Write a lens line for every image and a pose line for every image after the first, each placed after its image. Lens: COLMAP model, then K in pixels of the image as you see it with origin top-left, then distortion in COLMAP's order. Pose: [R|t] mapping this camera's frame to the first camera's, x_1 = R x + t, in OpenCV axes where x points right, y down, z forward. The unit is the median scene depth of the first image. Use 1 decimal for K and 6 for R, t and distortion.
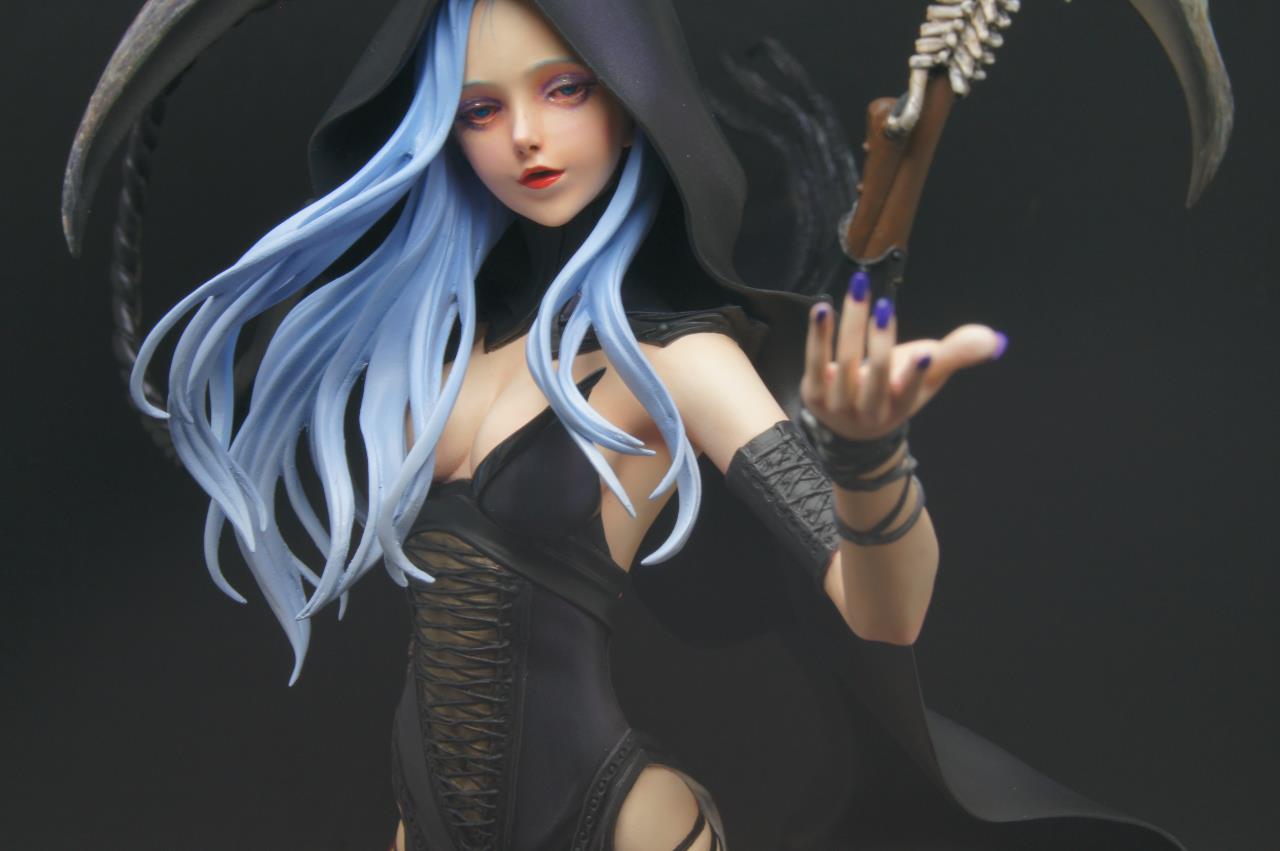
lens RADIAL K [[2737.2, 0, 640.0], [0, 2737.2, 425.5], [0, 0, 1]] dist [-0.009098, 0.000028]
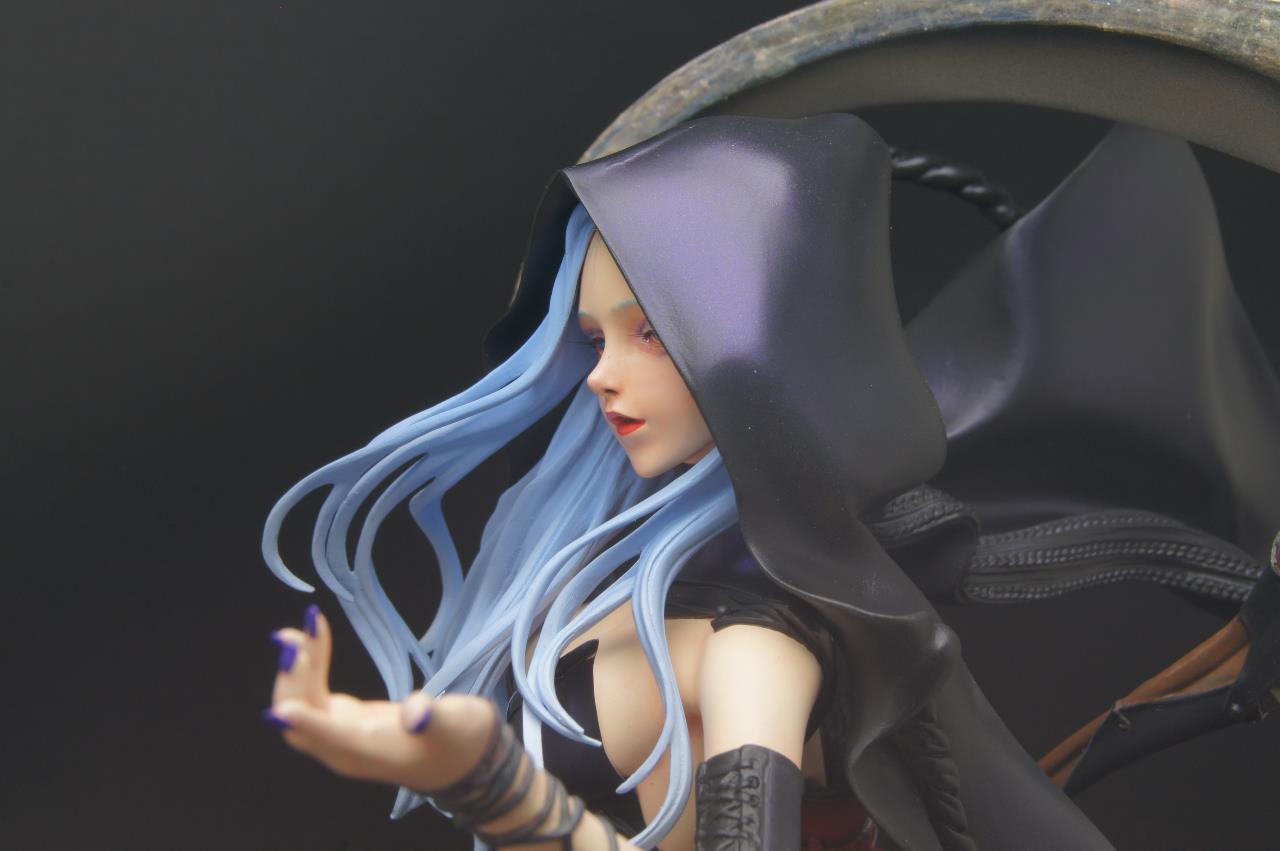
lens RADIAL K [[2737.2, 0, 640.0], [0, 2737.2, 425.5], [0, 0, 1]] dist [-0.009098, 0.000028]
pose [[0.737408, 0.172208, -0.653127, 0.557644], [-0.180110, 0.982075, 0.055589, -0.138628], [0.650992, 0.076643, 0.755206, 0.294949]]
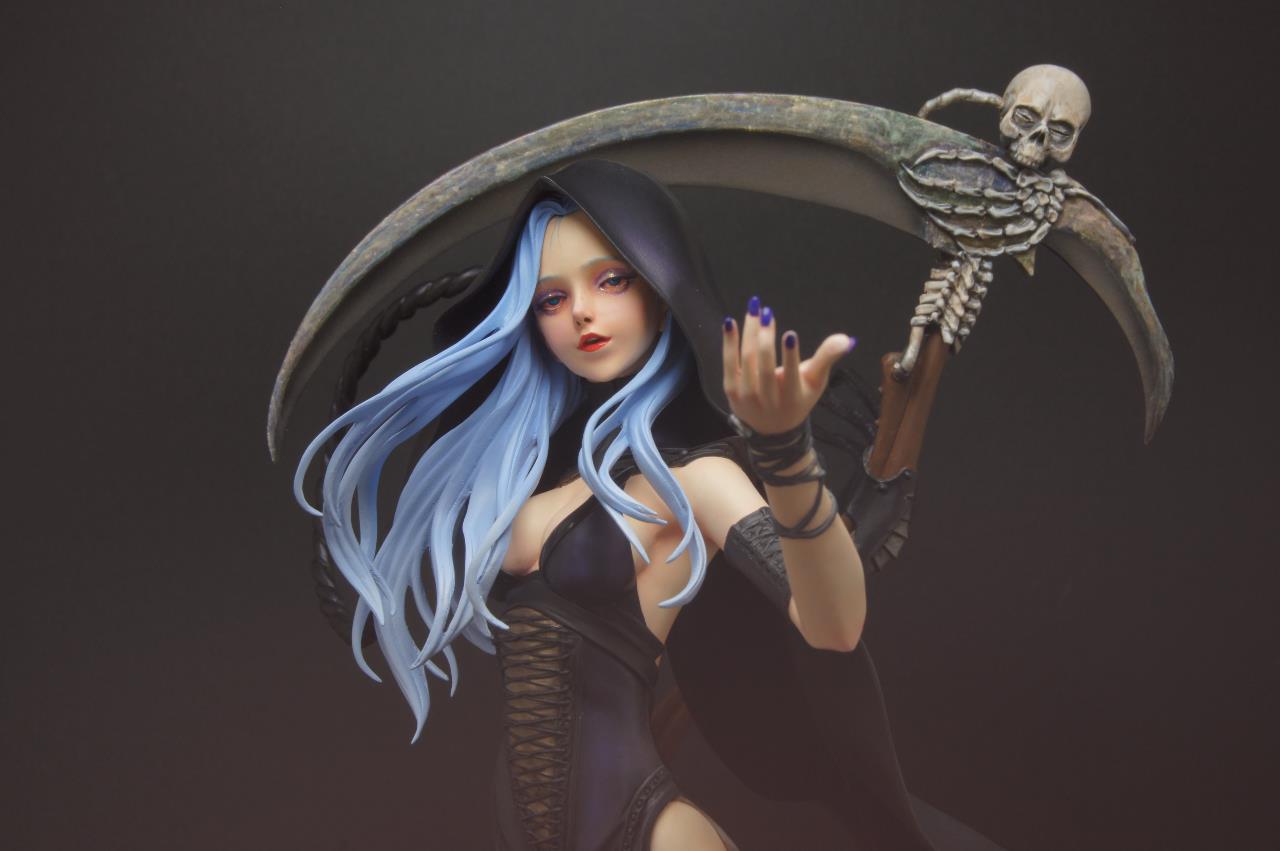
lens RADIAL K [[2783.2, 0, 640.0], [0, 2783.2, 425.5], [0, 0, 1]] dist [0.001154, 0.009193]
pose [[0.992756, -0.018403, -0.118729, 0.148696], [-0.012936, 0.966083, -0.257907, 0.302726], [0.119449, 0.257575, 0.958847, -0.323510]]
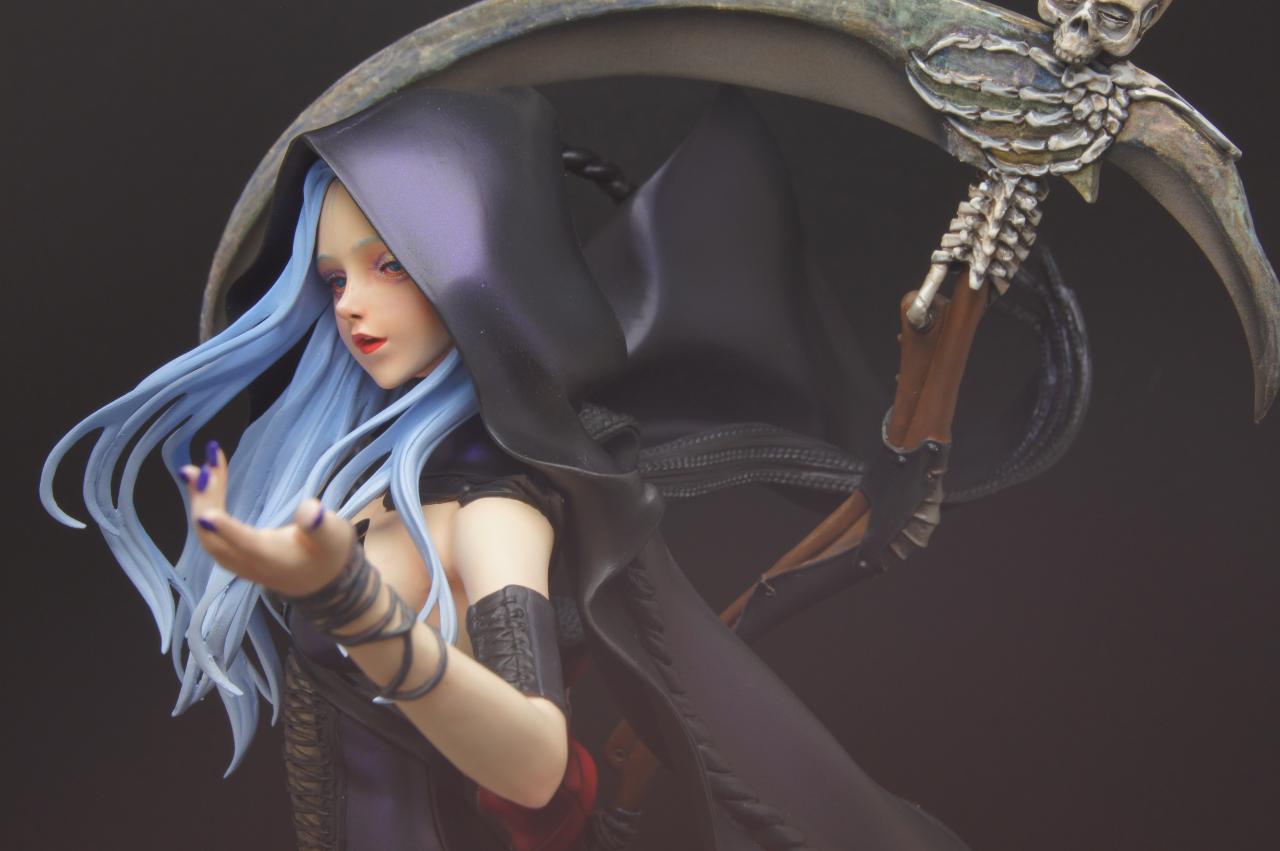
lens RADIAL K [[2737.2, 0, 640.0], [0, 2737.2, 425.5], [0, 0, 1]] dist [-0.009098, 0.000028]
pose [[0.867577, 0.075920, -0.491473, 0.588287], [-0.102884, 0.994298, -0.028025, -0.037064], [0.486543, 0.074878, 0.870442, 0.091075]]
